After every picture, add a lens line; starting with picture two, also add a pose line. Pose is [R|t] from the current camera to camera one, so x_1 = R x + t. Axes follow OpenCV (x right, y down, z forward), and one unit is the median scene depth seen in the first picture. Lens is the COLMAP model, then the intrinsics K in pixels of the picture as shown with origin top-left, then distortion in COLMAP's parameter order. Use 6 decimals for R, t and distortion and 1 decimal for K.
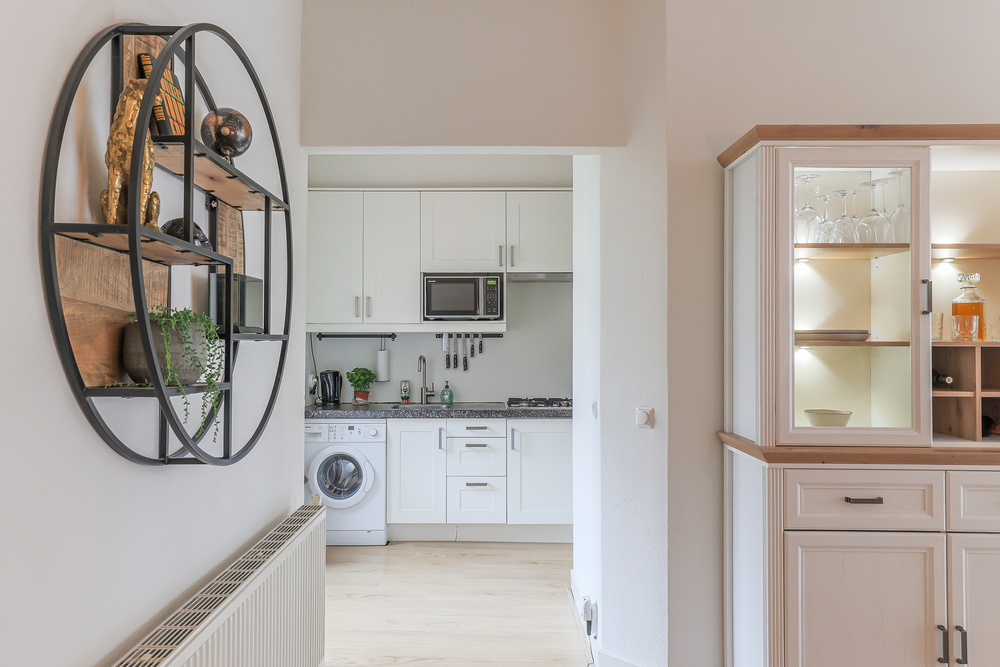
lens RADIAL K [[722.6, 0, 499.7], [0, 722.6, 334.0], [0, 0, 1]] dist [0.014373, 0.007818]
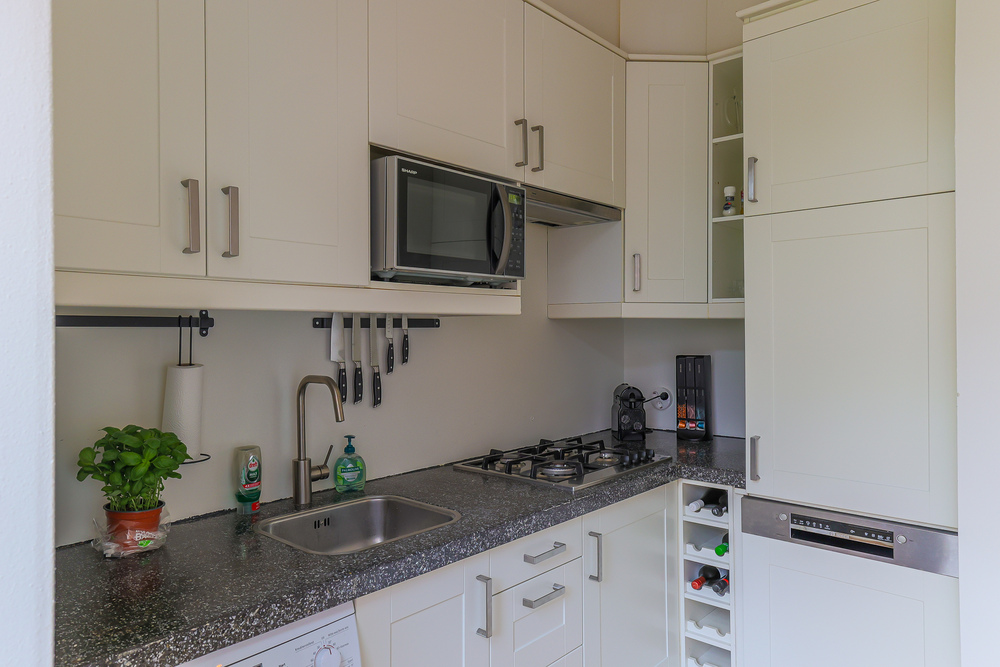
lens RADIAL K [[658.8, 0, 500.3], [0, 658.8, 337.2], [0, 0, 1]] dist [-0.009646, -0.000562]
pose [[0.661980, -0.006516, 0.749493, -0.288535], [-0.013182, 0.999706, 0.020335, 0.002038], [-0.749405, -0.023341, 0.661700, 0.691443]]
